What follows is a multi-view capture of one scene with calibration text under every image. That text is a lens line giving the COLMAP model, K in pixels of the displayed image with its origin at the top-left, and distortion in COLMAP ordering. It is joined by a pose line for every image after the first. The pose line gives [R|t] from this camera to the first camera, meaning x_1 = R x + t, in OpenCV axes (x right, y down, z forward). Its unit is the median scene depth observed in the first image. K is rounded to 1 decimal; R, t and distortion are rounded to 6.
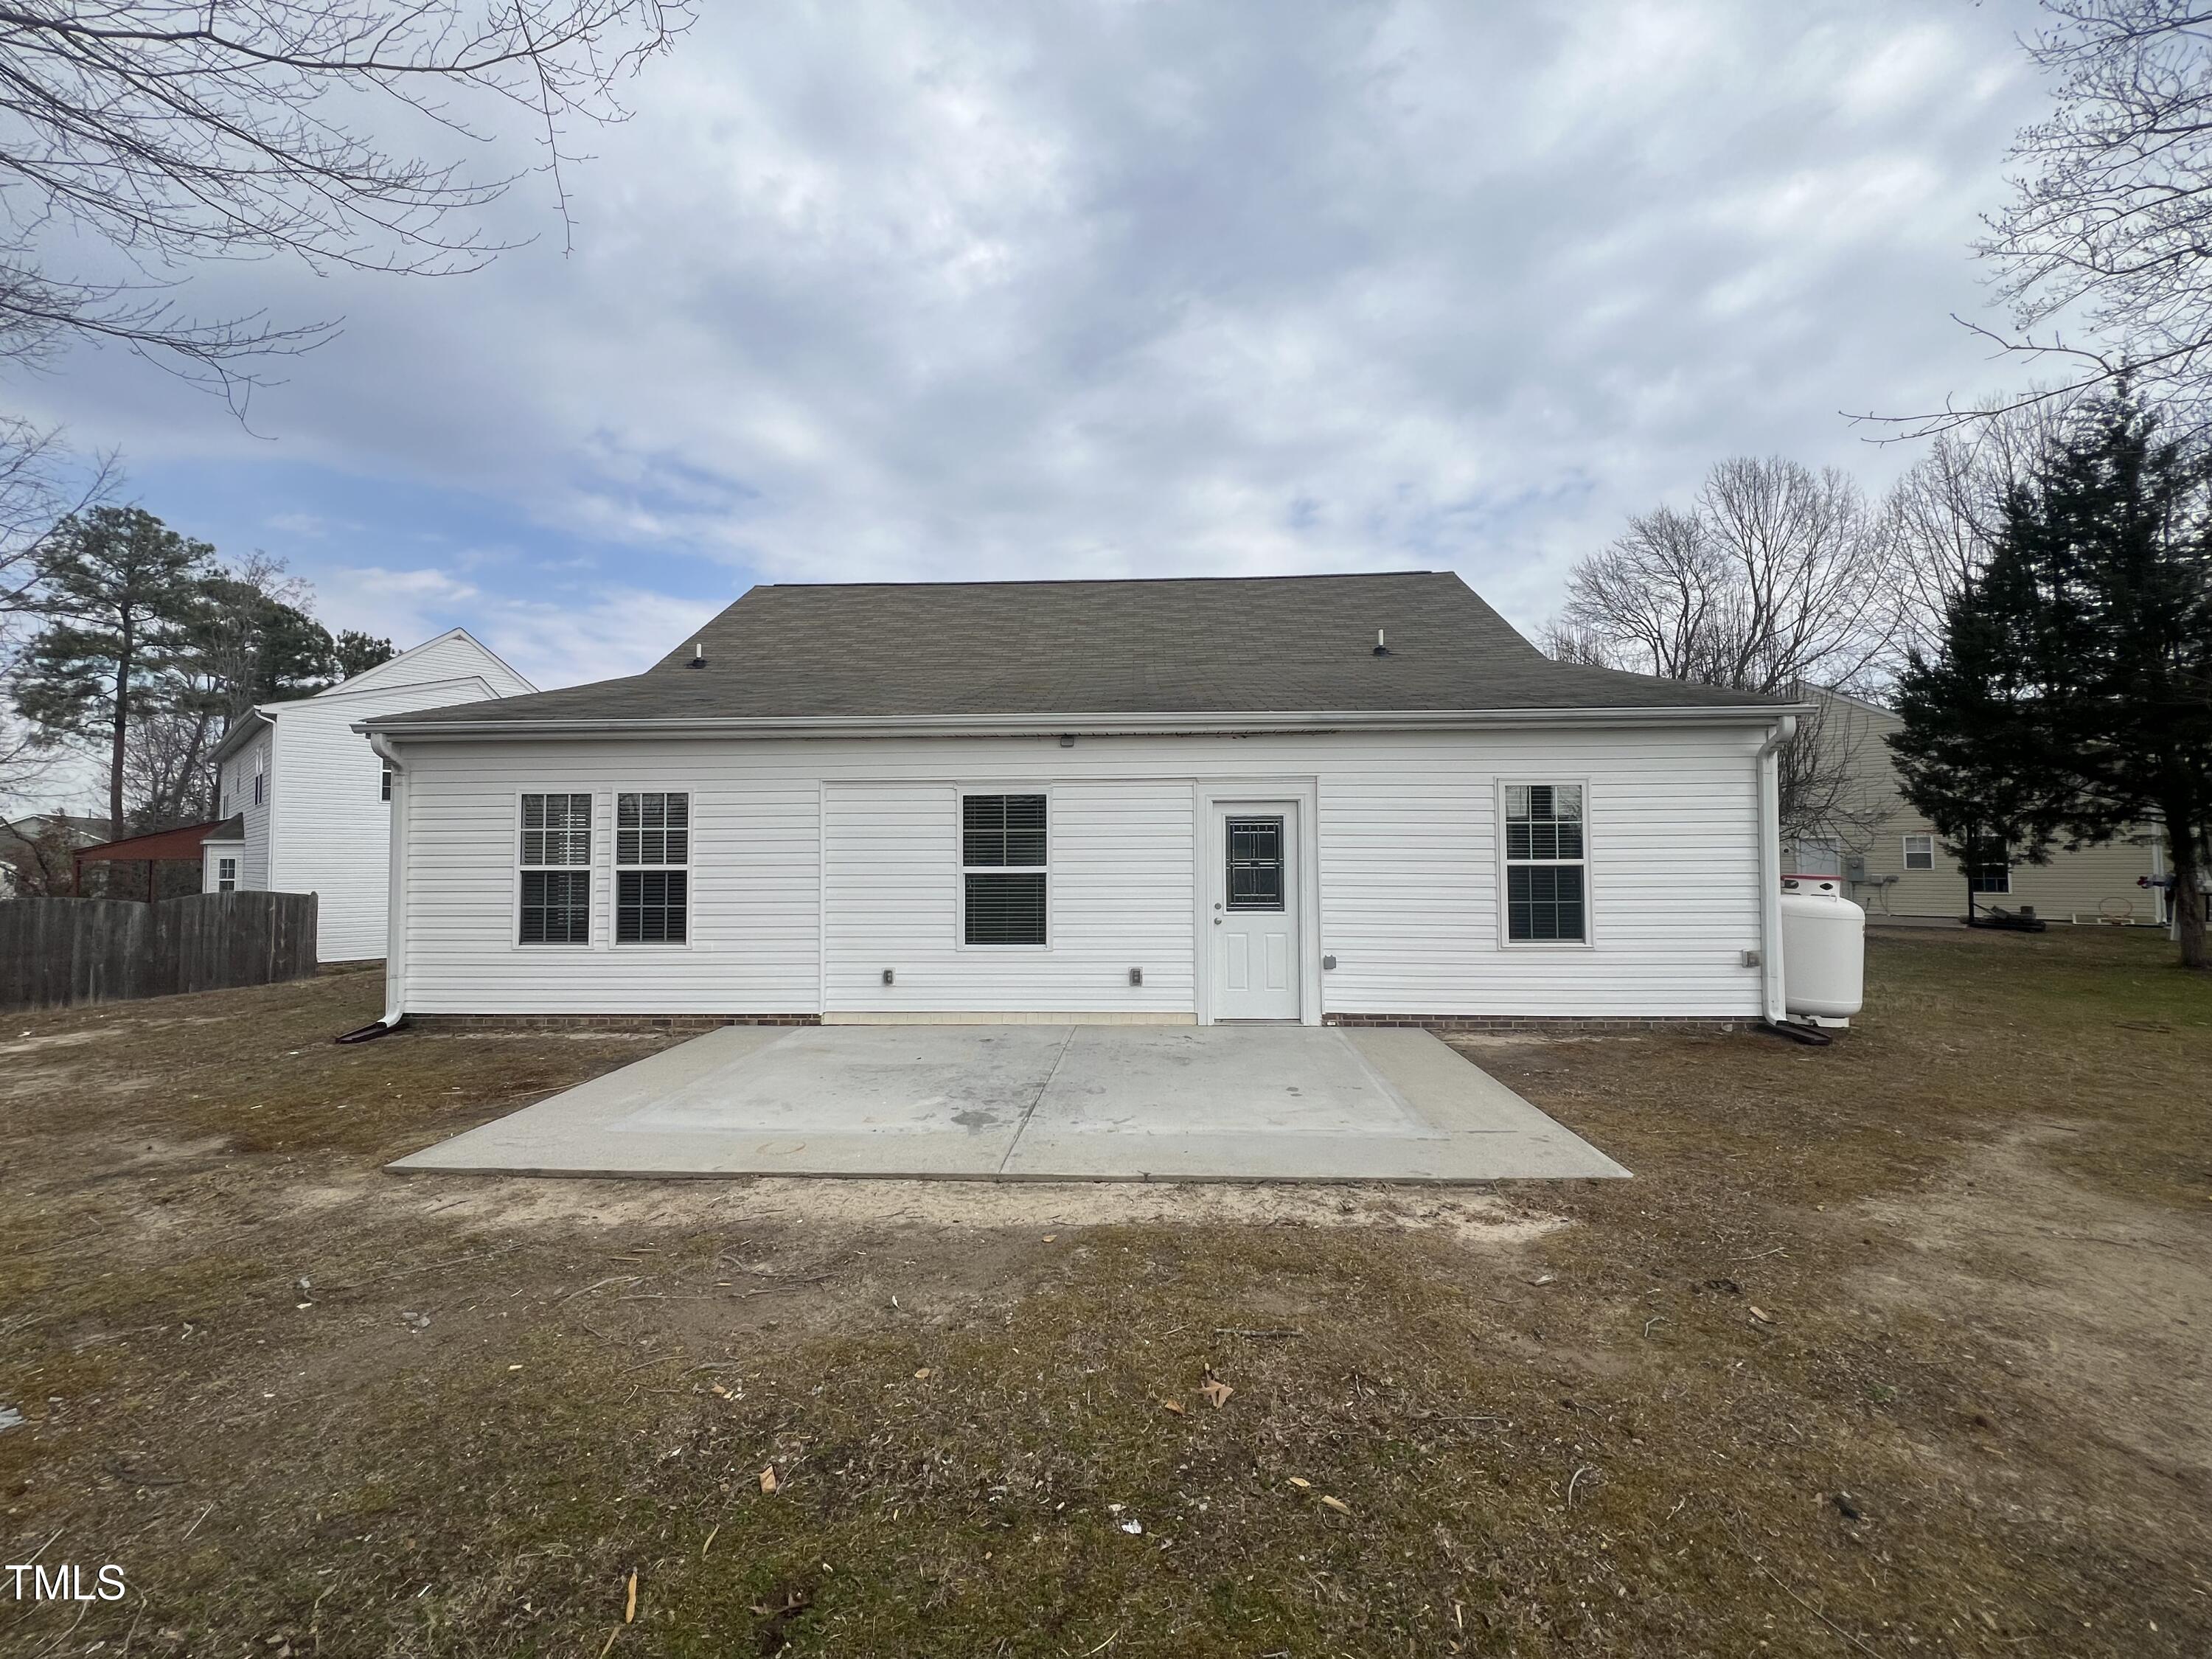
lens RADIAL K [[920.7, 0, 1106.0], [0, 920.7, 829.5], [0, 0, 1]] dist [-0.001109, 0.000263]
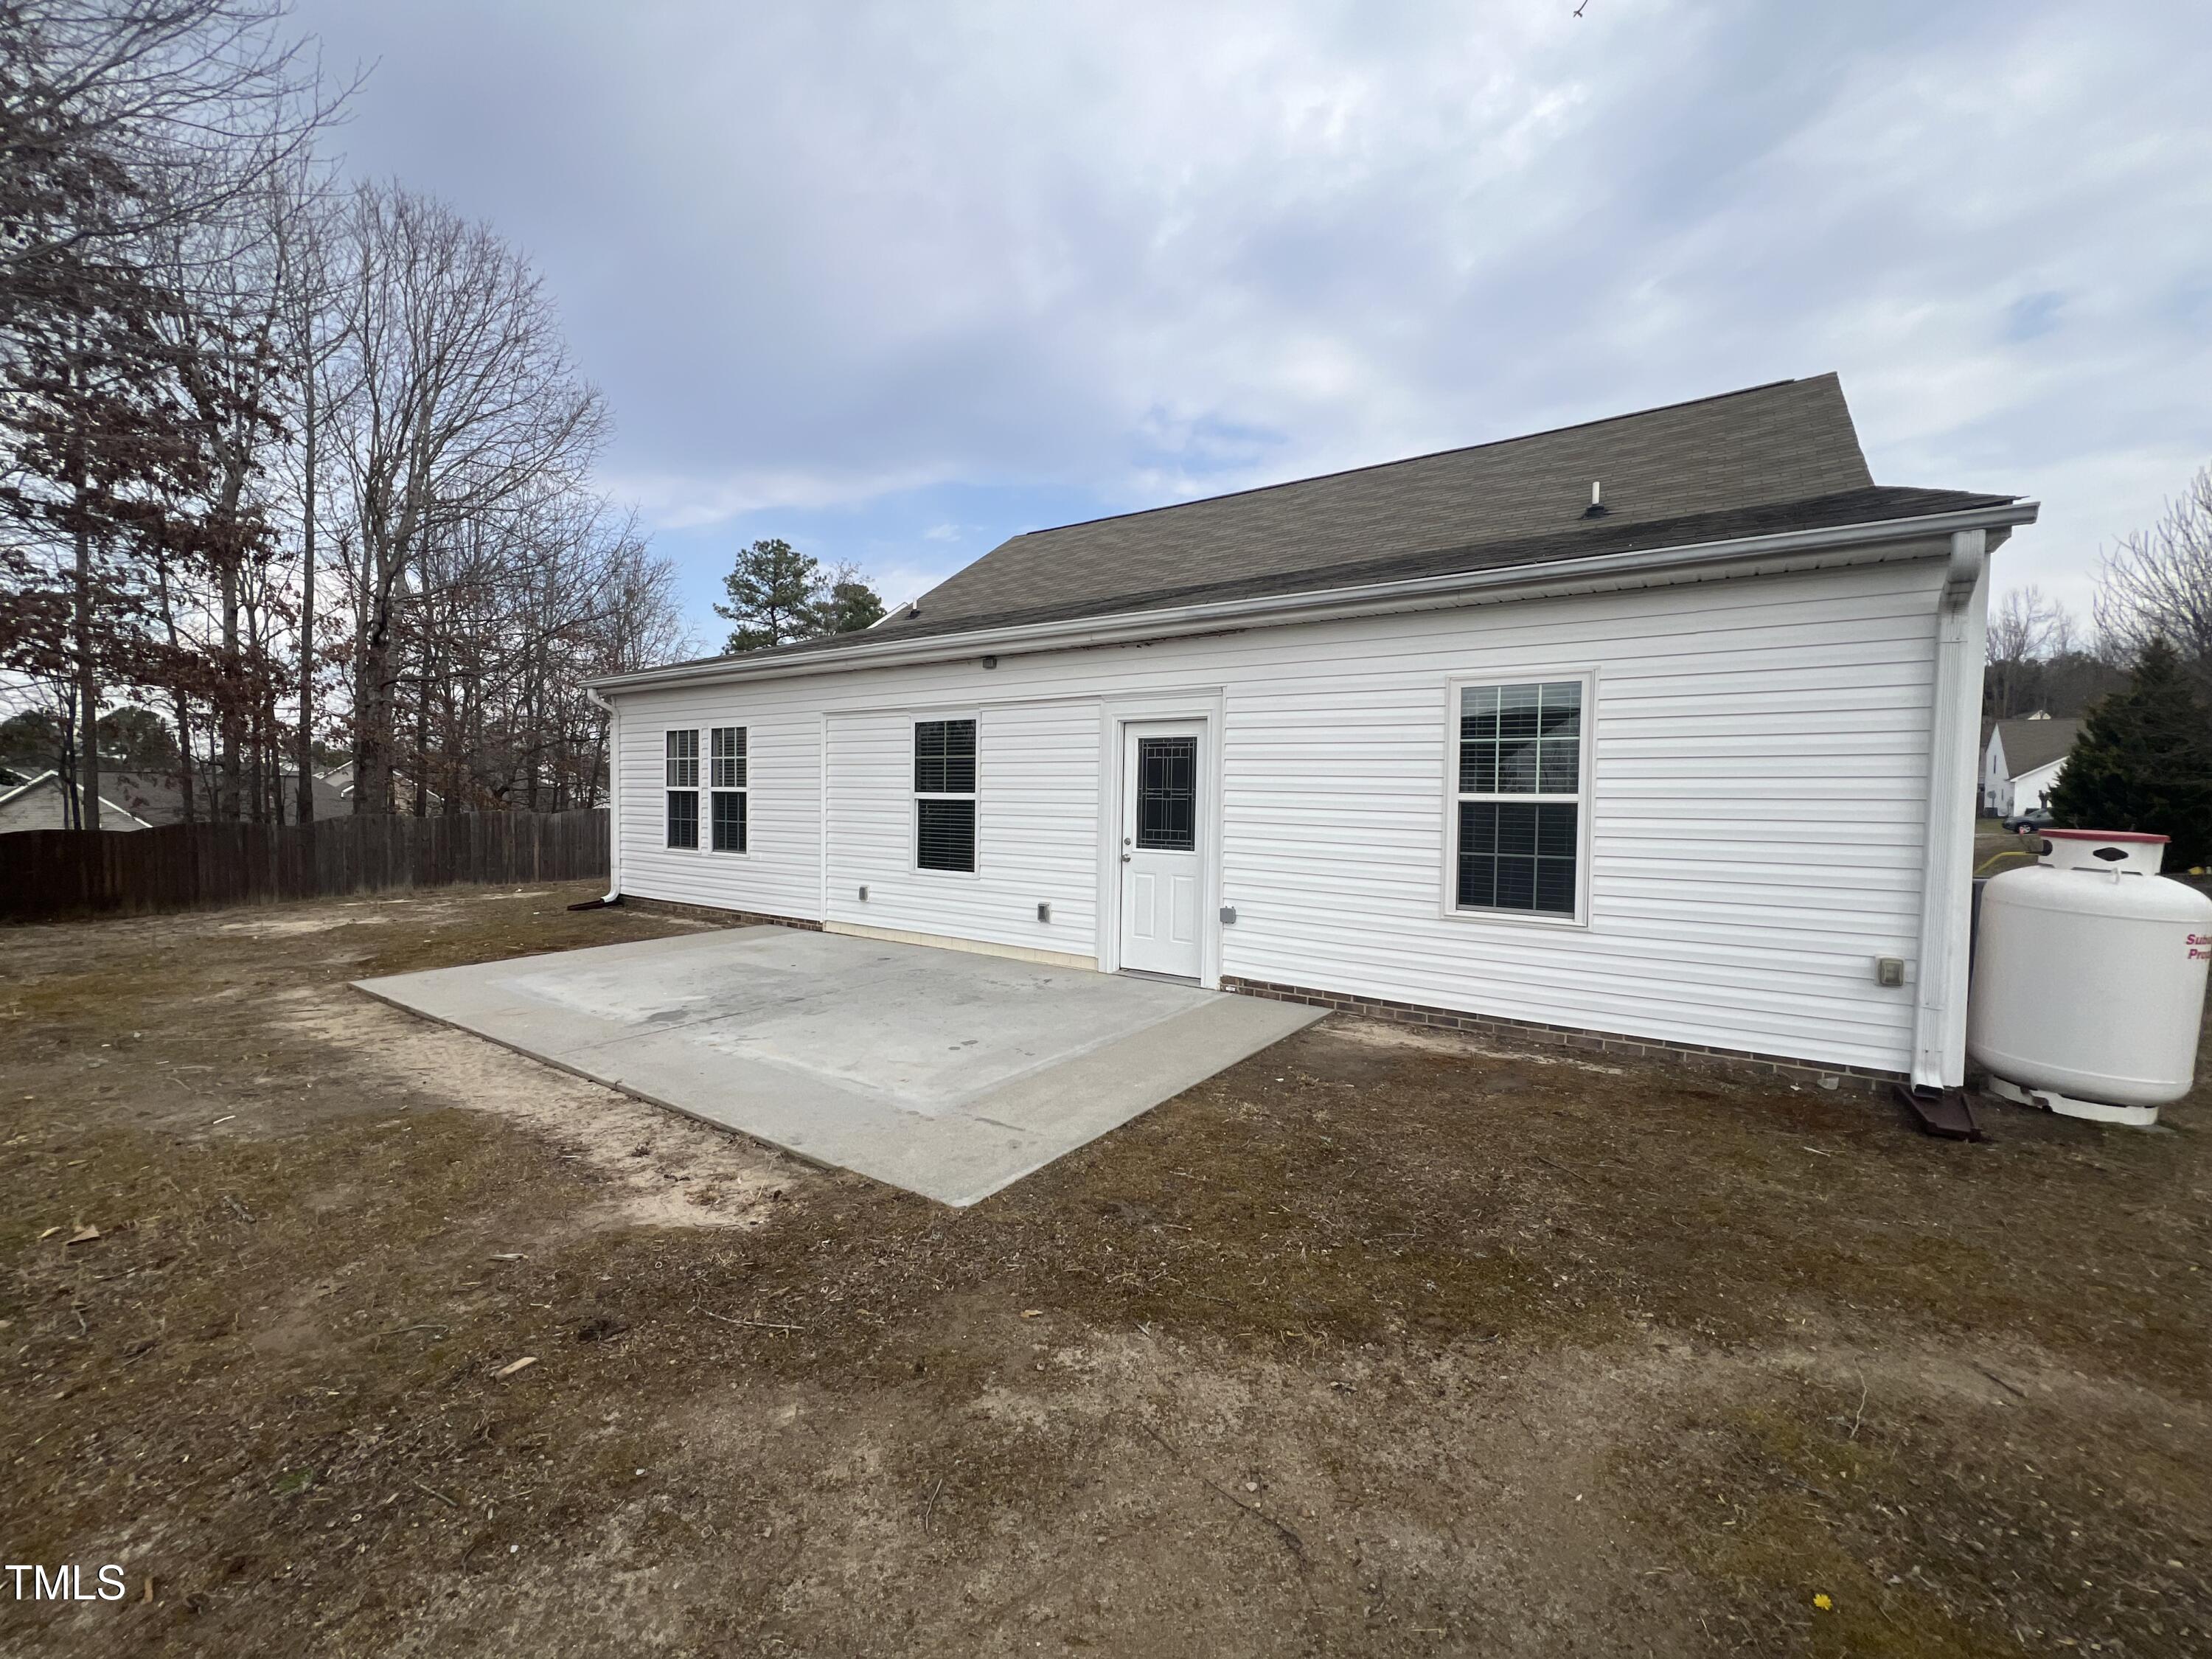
lens RADIAL K [[920.7, 0, 1106.0], [0, 920.7, 829.5], [0, 0, 1]] dist [-0.001109, 0.000263]
pose [[0.837921, 0.036127, -0.544595, 0.587043], [-0.000468, 0.997854, 0.065475, 0.014352], [0.545792, -0.054608, 0.836139, 0.254904]]
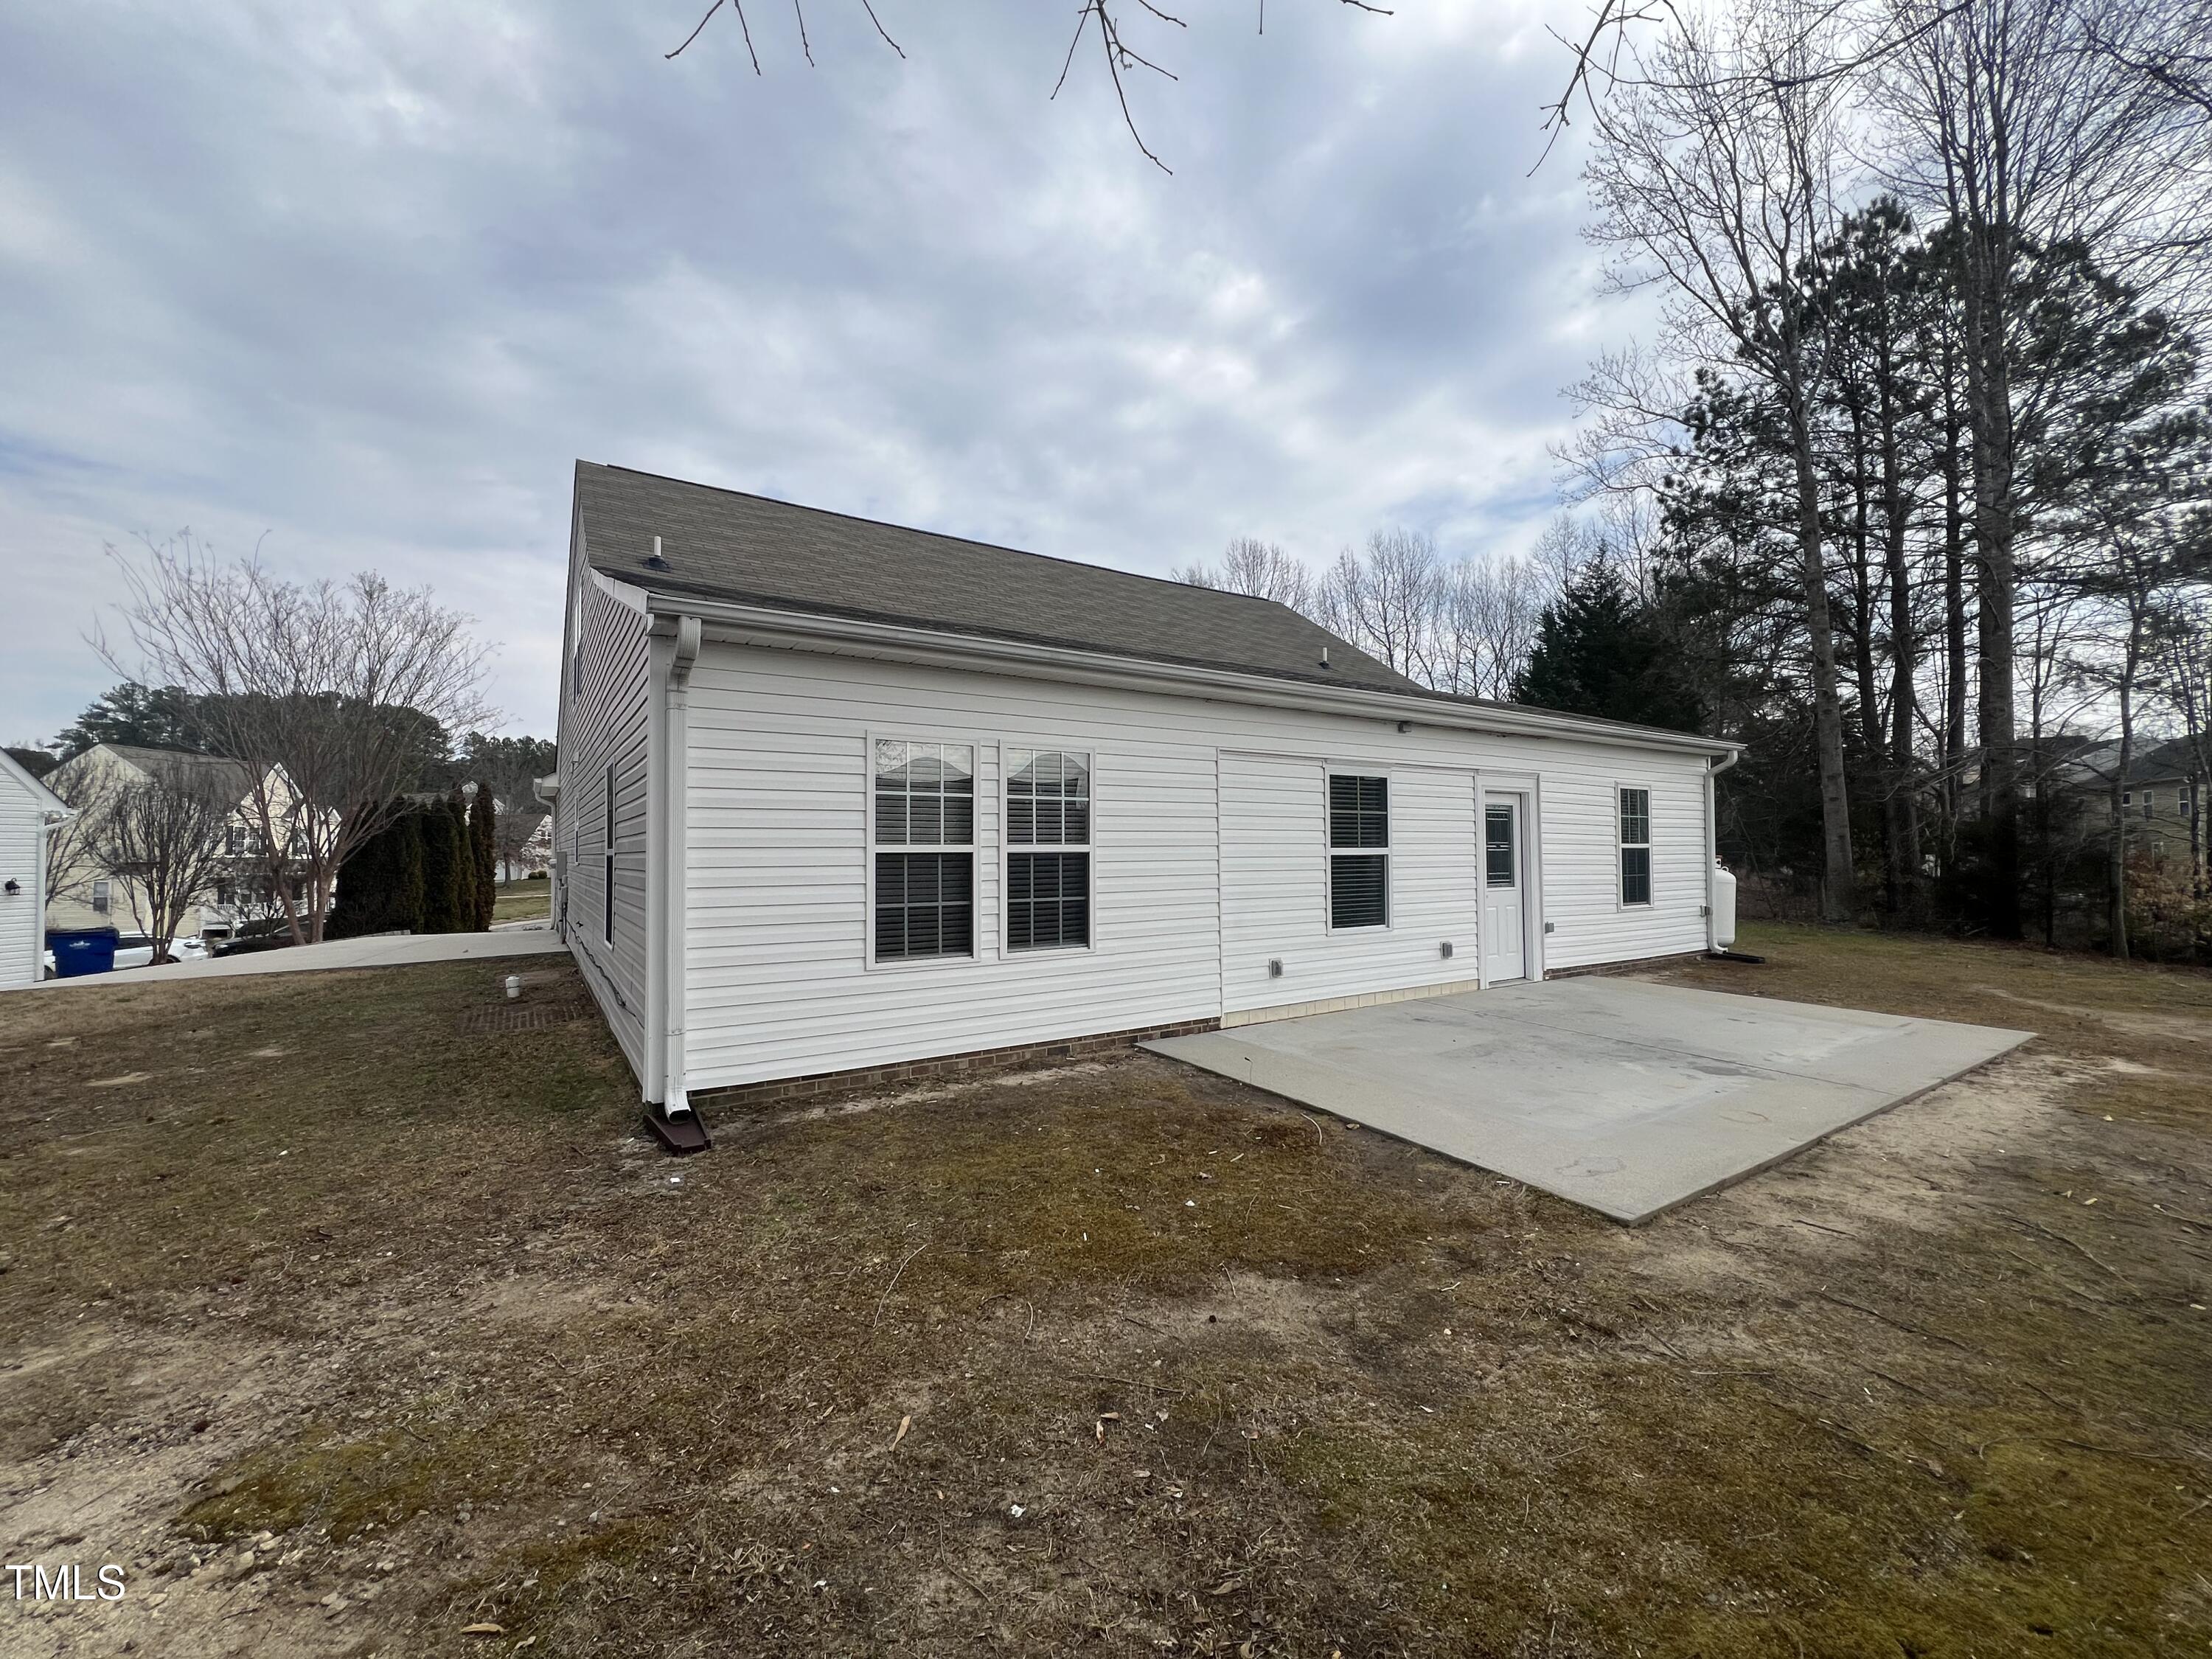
lens RADIAL K [[899.9, 0, 1157.0], [0, 899.9, 767.6], [0, 0, 1]] dist [-0.000669, 0.000085]
pose [[0.804857, 0.054401, 0.590971, -0.871859], [-0.012531, 0.997126, -0.074723, 0.029264], [-0.593337, 0.052735, 0.803225, 0.341976]]
